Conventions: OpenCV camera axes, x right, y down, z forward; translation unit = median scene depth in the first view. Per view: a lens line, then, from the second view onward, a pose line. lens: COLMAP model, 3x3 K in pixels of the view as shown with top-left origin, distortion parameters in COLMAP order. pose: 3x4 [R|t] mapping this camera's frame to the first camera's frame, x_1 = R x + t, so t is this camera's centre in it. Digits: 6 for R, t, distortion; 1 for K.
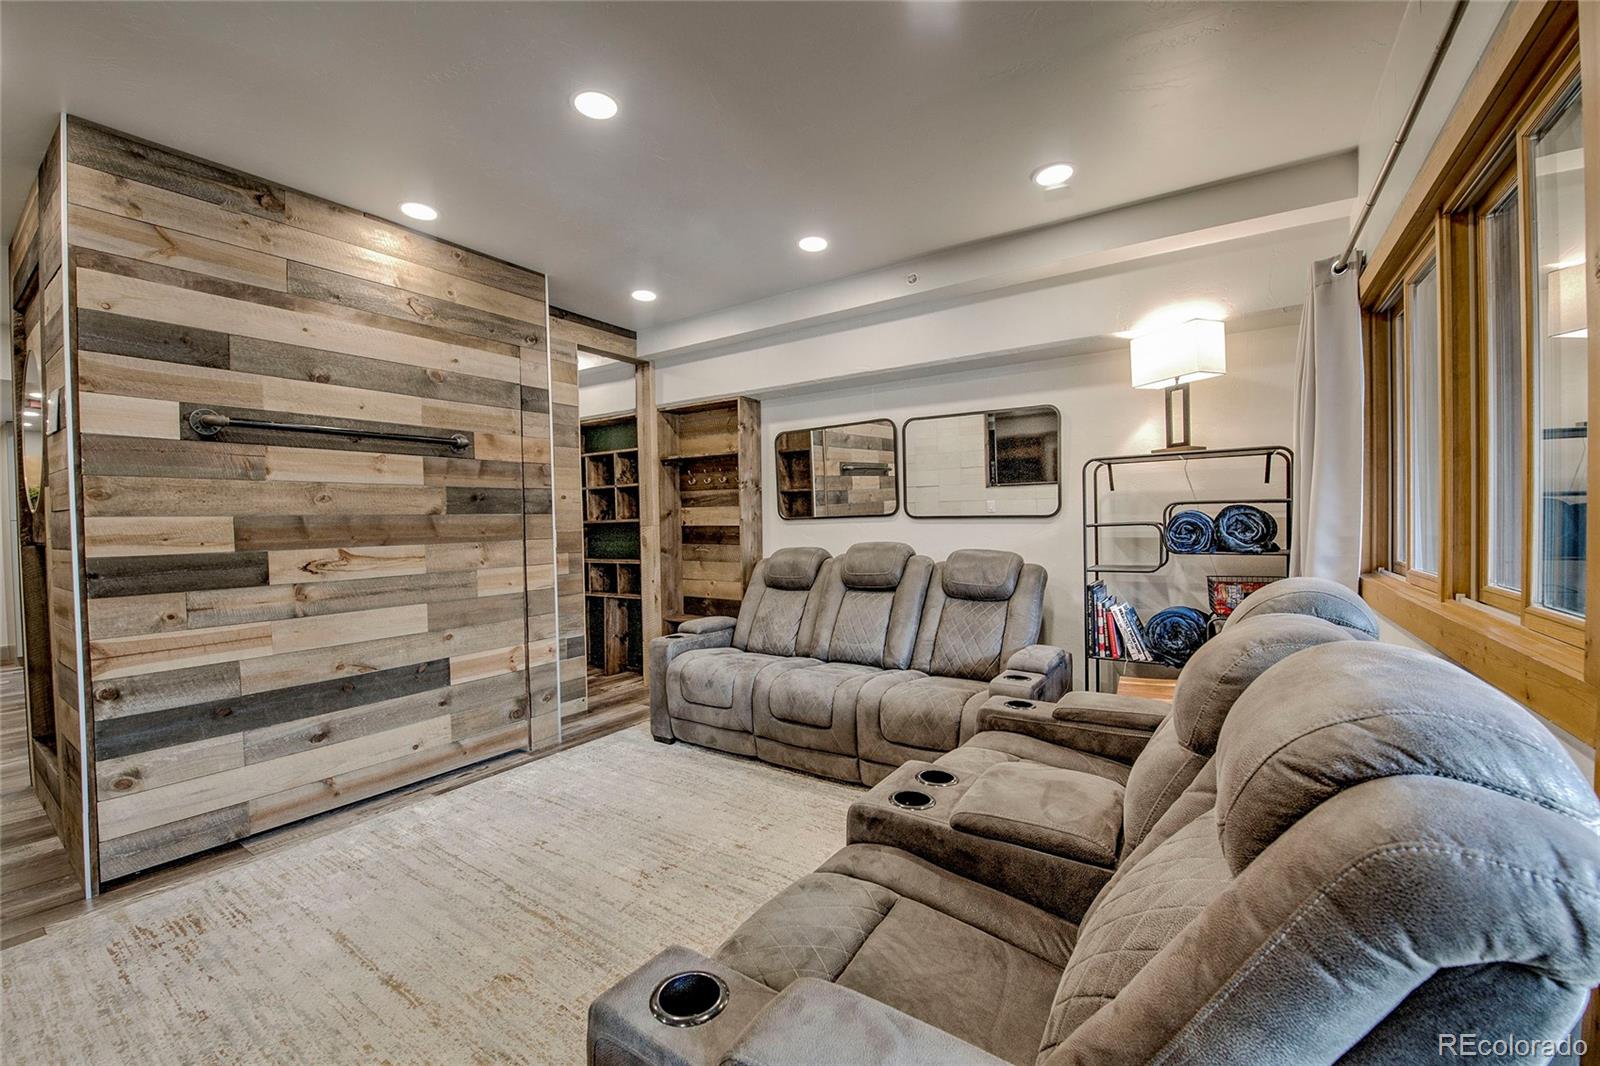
lens RADIAL K [[630.1, 0, 800.0], [0, 630.1, 533.0], [0, 0, 1]] dist [-0.011727, -0.005212]
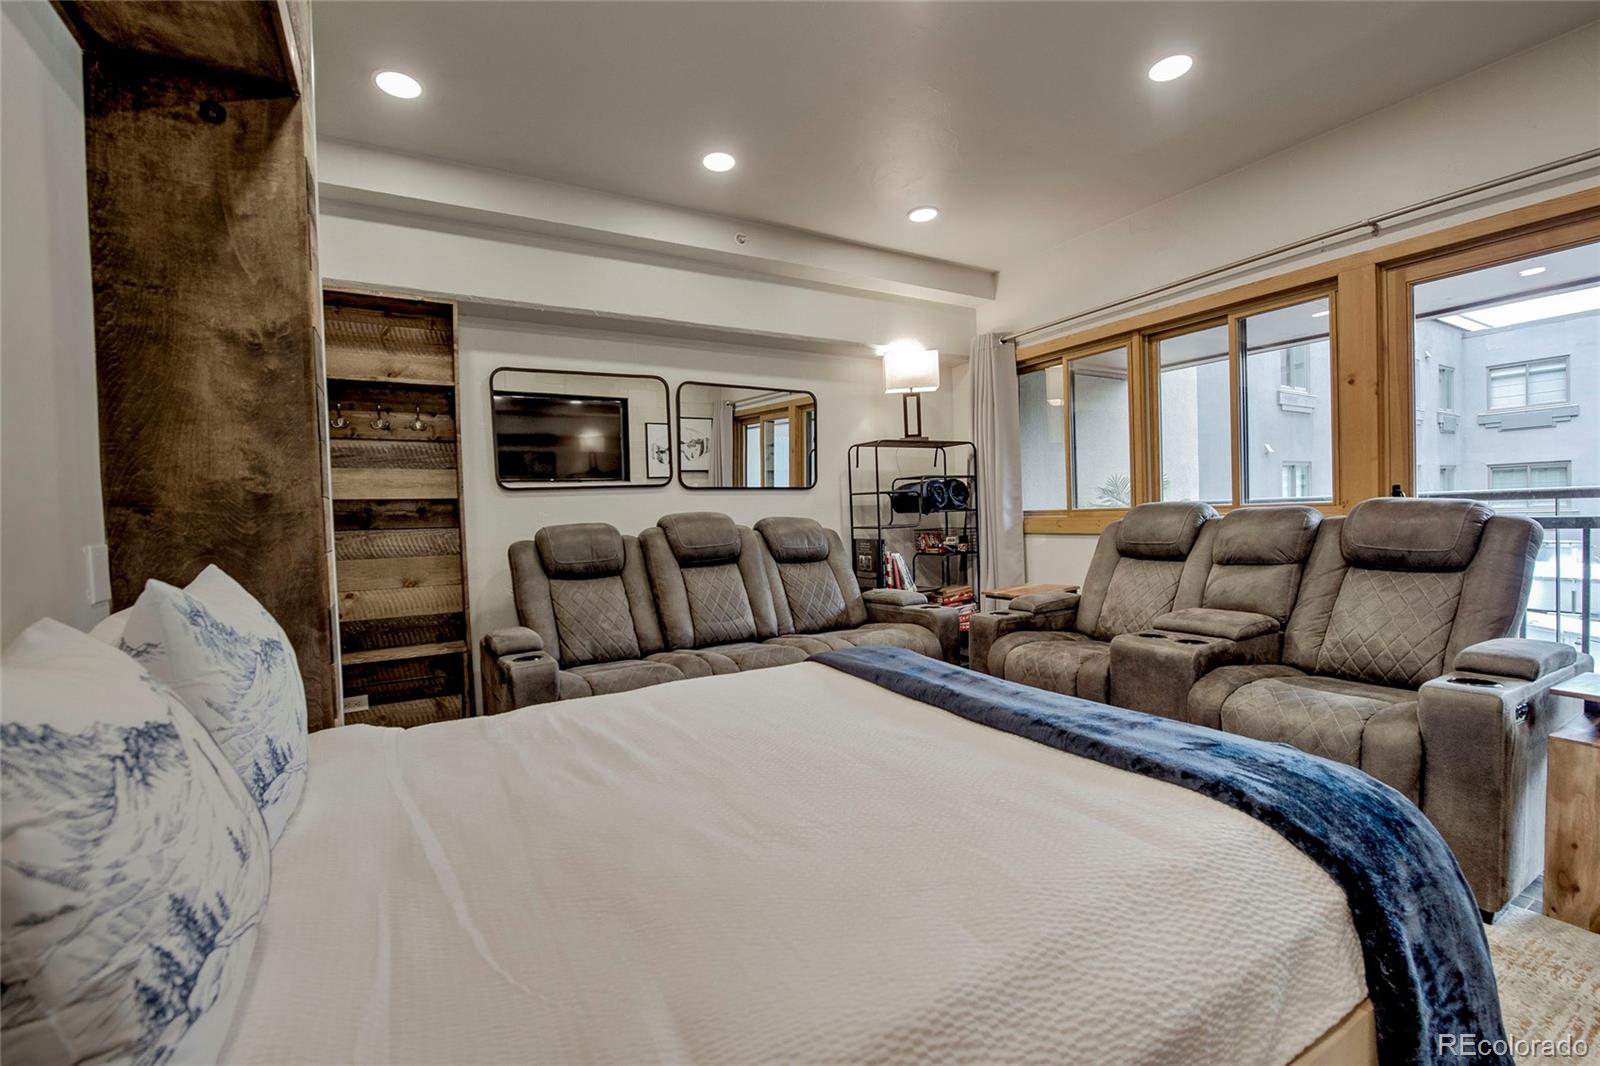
lens RADIAL K [[673.4, 0, 794.9], [0, 673.4, 536.6], [0, 0, 1]] dist [-0.012964, -0.002896]
pose [[0.448638, -0.026751, 0.893313, -0.744830], [0.043737, 0.999011, 0.007951, 0.052637], [-0.892642, 0.035503, 0.449365, 0.490340]]
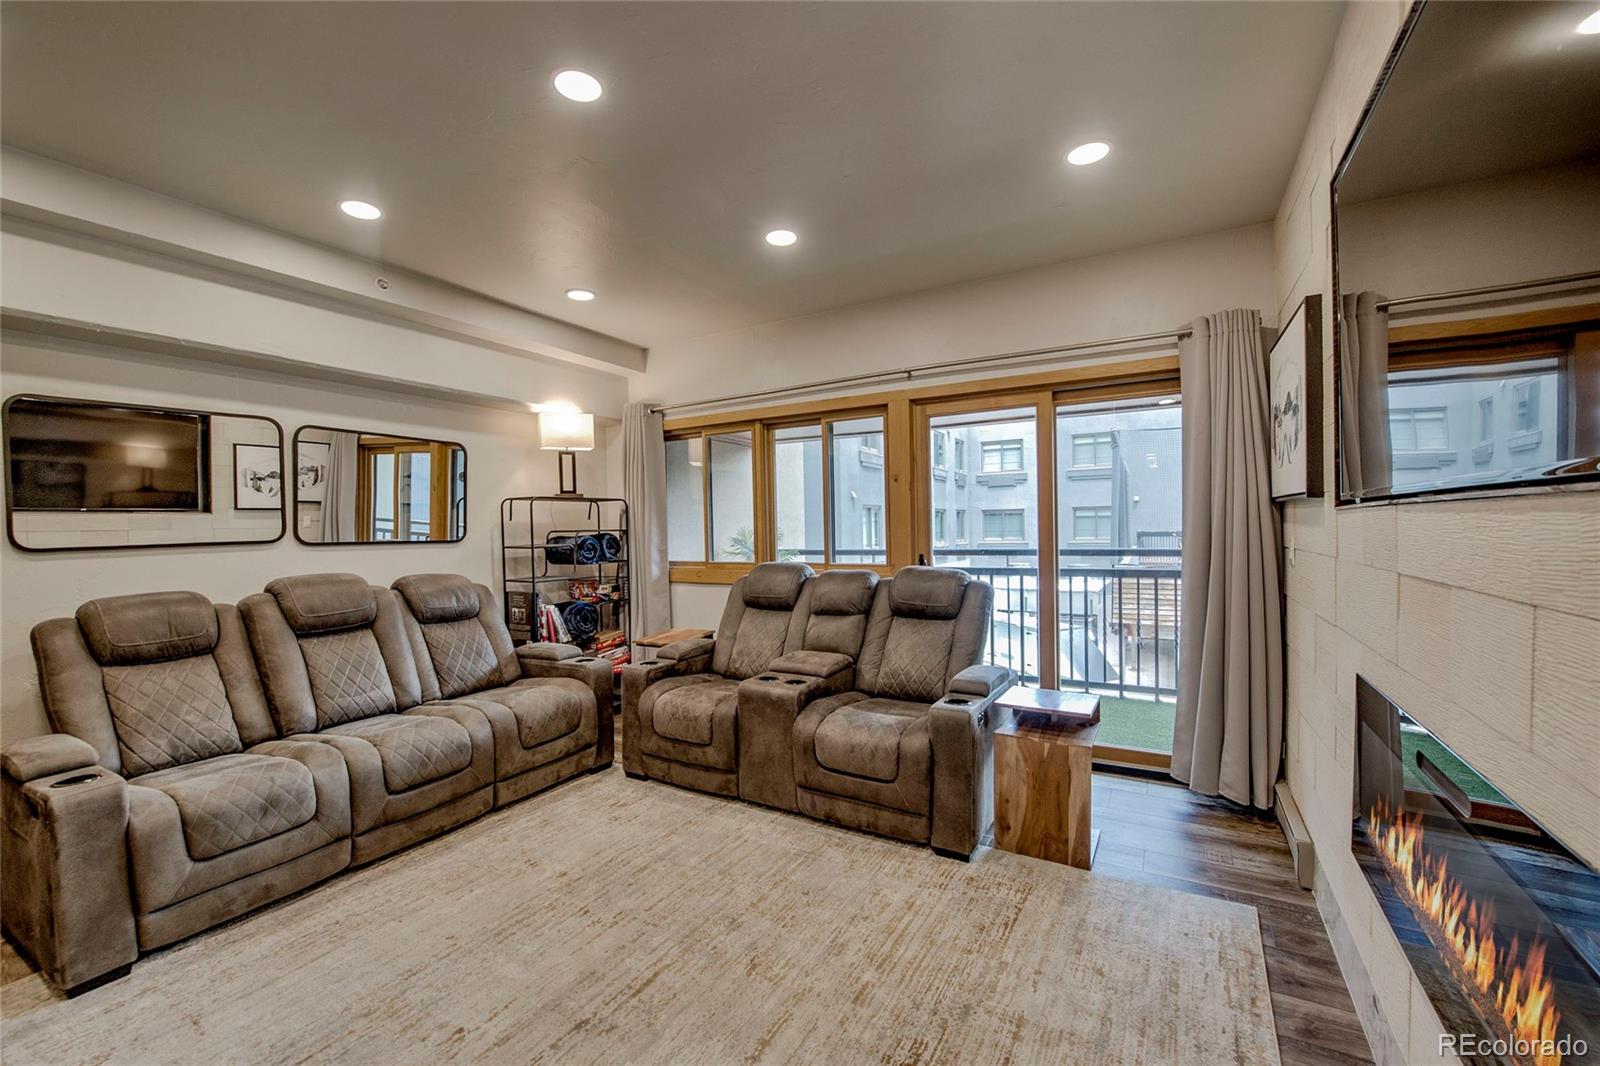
lens RADIAL K [[641.8, 0, 790.3], [0, 641.8, 539.4], [0, 0, 1]] dist [-0.011801, -0.005406]
pose [[-0.049231, -0.000209, 0.998787, -0.799502], [0.038294, 0.999264, 0.002097, -0.009873], [-0.998053, 0.038351, -0.049187, 0.480603]]
